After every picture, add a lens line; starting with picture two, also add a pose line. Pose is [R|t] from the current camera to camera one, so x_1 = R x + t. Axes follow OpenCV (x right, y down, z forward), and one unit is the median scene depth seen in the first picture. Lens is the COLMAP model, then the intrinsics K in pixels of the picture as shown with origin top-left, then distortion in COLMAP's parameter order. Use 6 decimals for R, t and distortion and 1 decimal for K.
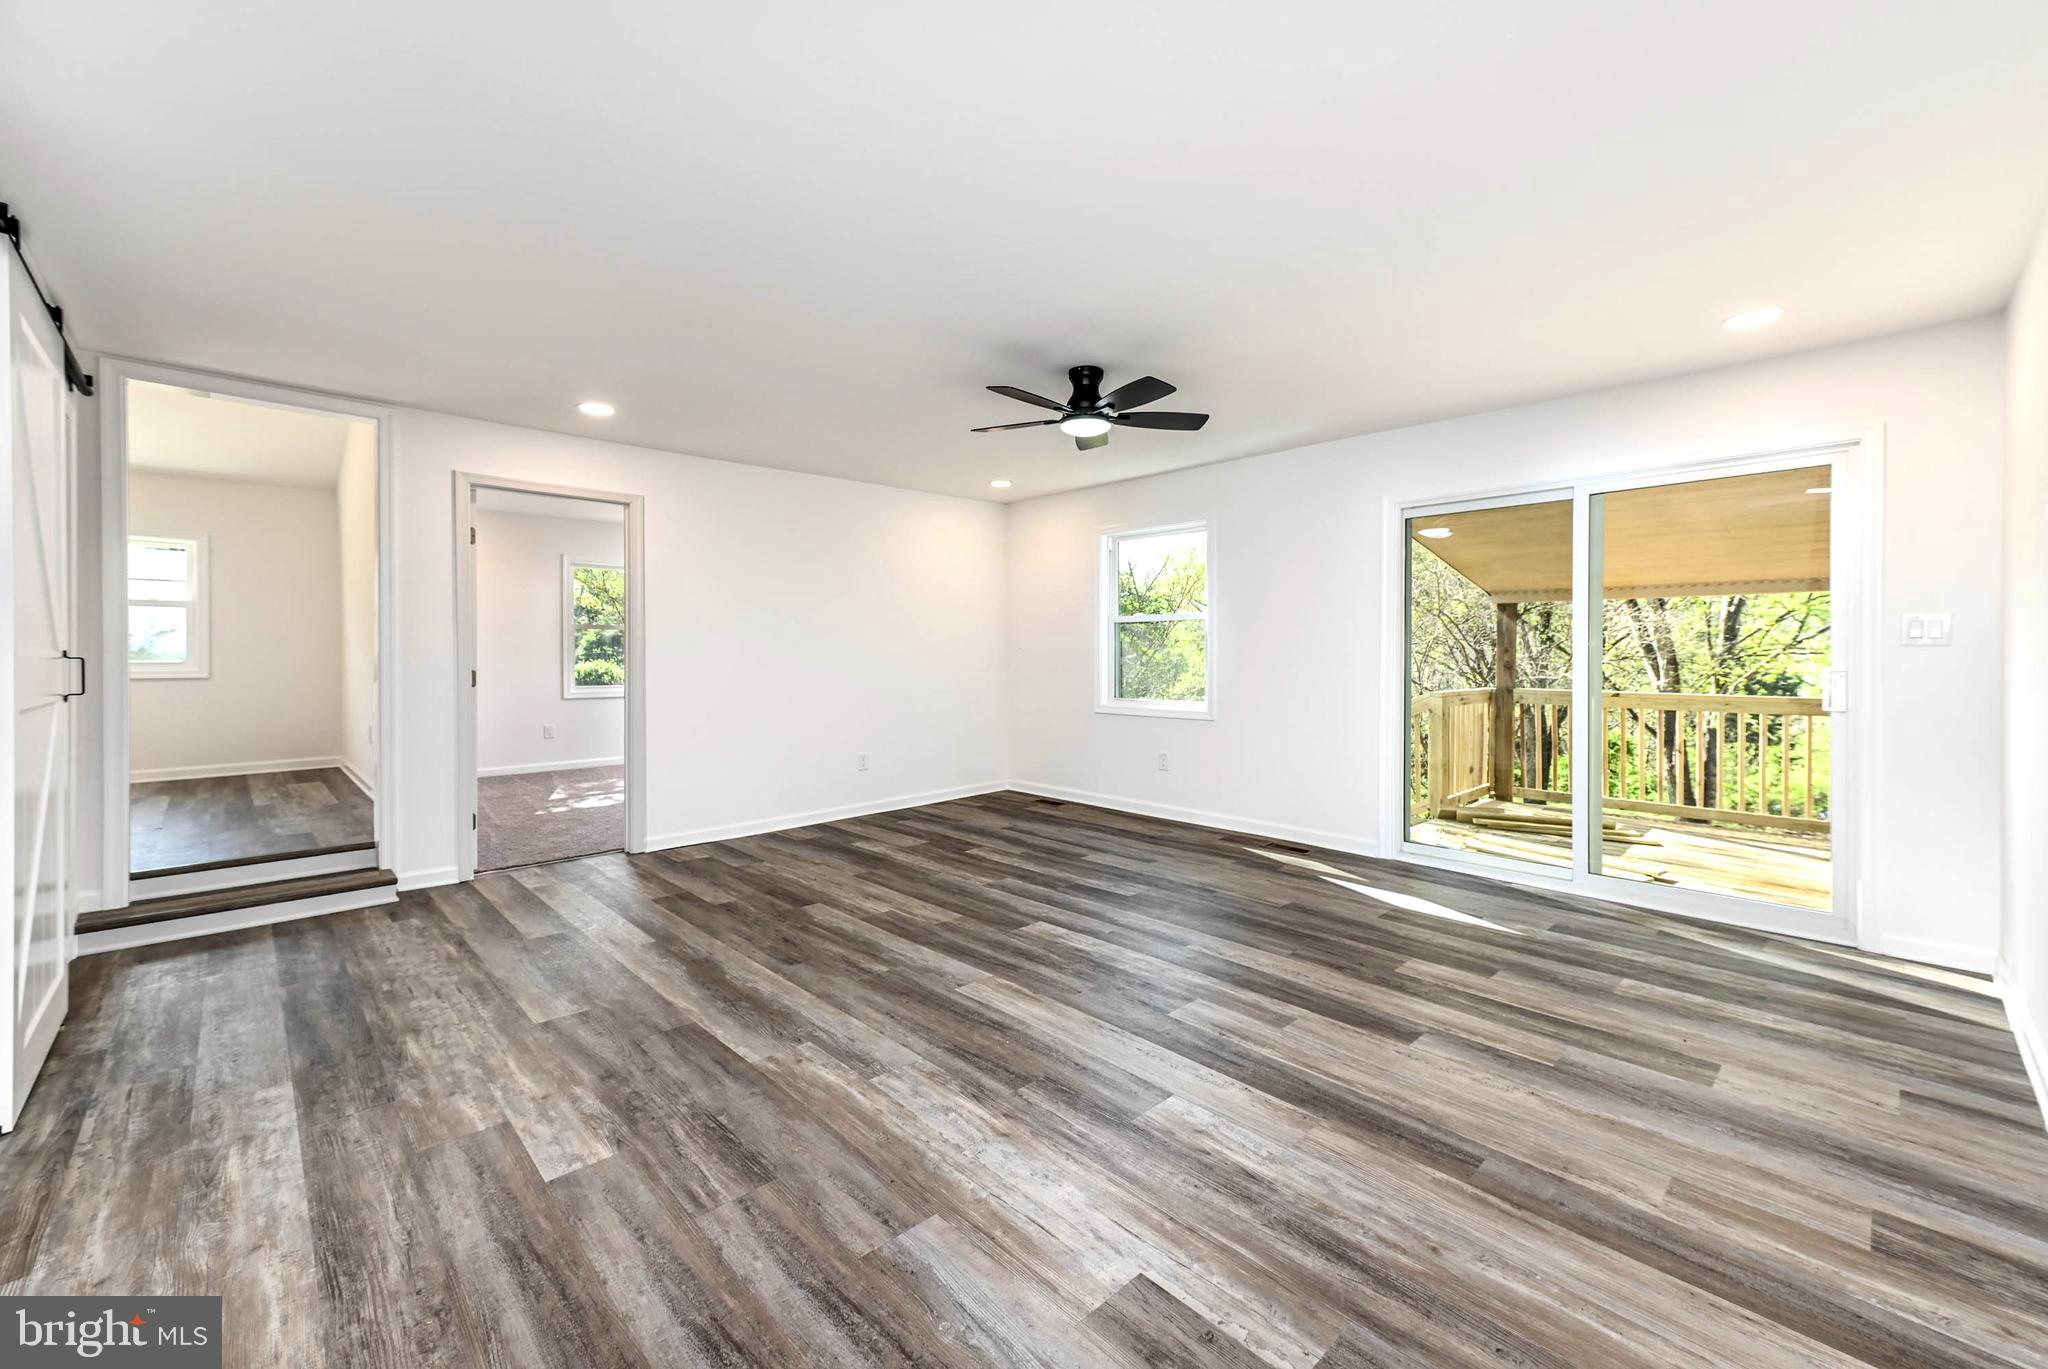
lens RADIAL K [[816.9, 0, 1029.5], [0, 816.9, 664.0], [0, 0, 1]] dist [-0.001345, 0.000036]
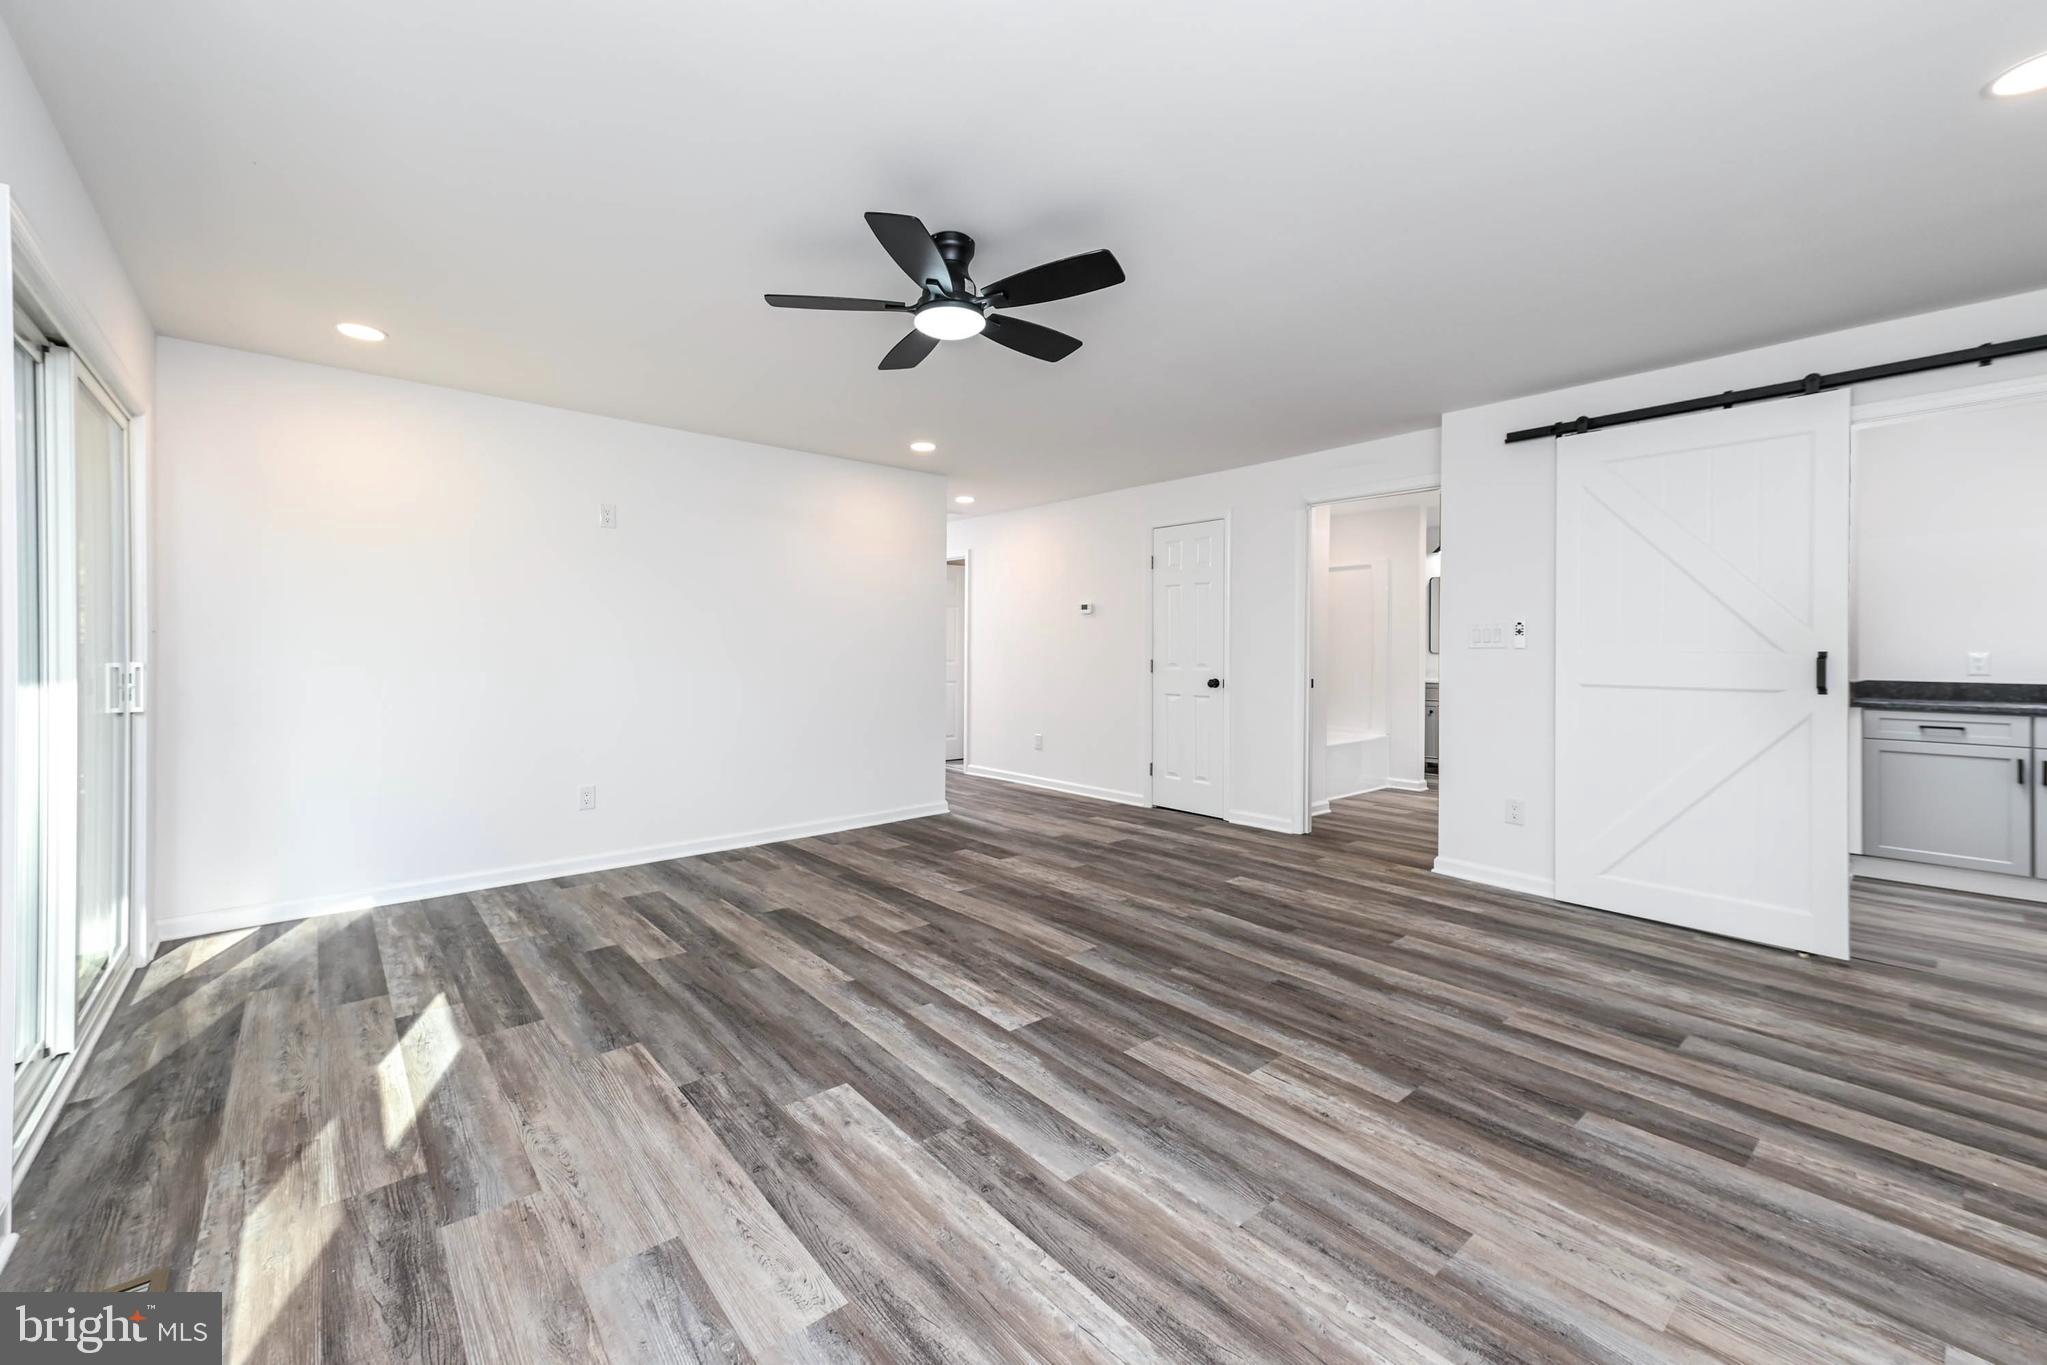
lens RADIAL K [[816.5, 0, 1018.8], [0, 816.5, 661.1], [0, 0, 1]] dist [-0.001345, 0.000036]
pose [[-0.999100, -0.004318, 0.042190, -0.025741], [-0.003216, 0.999653, 0.026143, -0.030289], [-0.042288, 0.025983, -0.998768, 1.944449]]
